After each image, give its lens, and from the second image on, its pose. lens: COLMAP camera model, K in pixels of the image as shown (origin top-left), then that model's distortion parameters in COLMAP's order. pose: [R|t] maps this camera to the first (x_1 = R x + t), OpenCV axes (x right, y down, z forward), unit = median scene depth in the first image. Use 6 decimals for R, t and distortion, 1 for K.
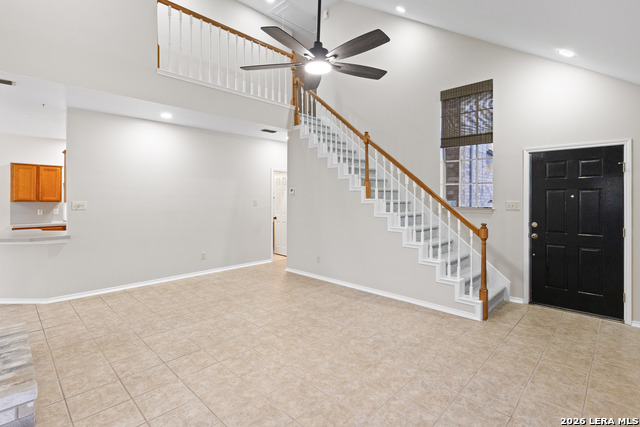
lens RADIAL K [[308.3, 0, 322.9], [0, 308.3, 198.0], [0, 0, 1]] dist [-0.000482, 0.000271]
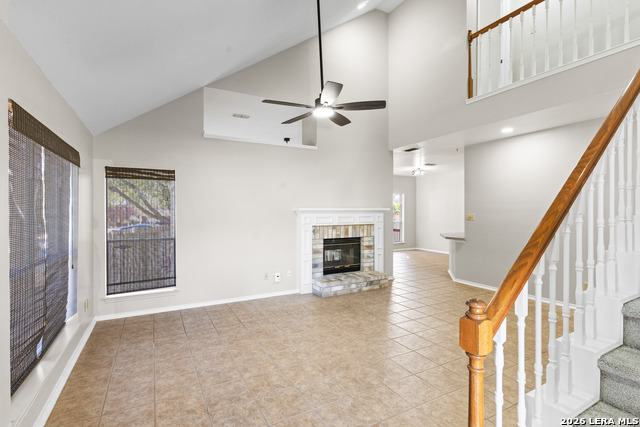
lens RADIAL K [[308.3, 0, 318.8], [0, 308.3, 211.2], [0, 0, 1]] dist [-0.000482, 0.000271]
pose [[-0.302530, -0.000462, -0.953140, 1.040014], [-0.001128, 0.999999, -0.000126, -0.001828], [0.953139, 0.001036, -0.302530, 1.155407]]
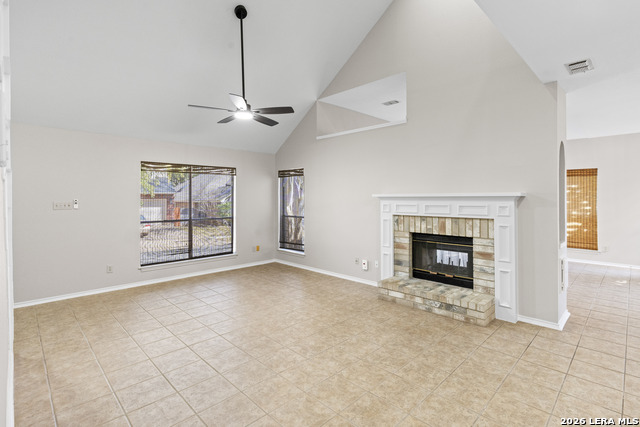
lens RADIAL K [[308.3, 0, 322.2], [0, 308.3, 197.9], [0, 0, 1]] dist [-0.000482, 0.000271]
pose [[-0.999725, 0.002193, 0.023352, -0.376374], [0.002263, 0.999993, 0.002969, -0.006219], [-0.023346, 0.003021, -0.999723, 2.142690]]
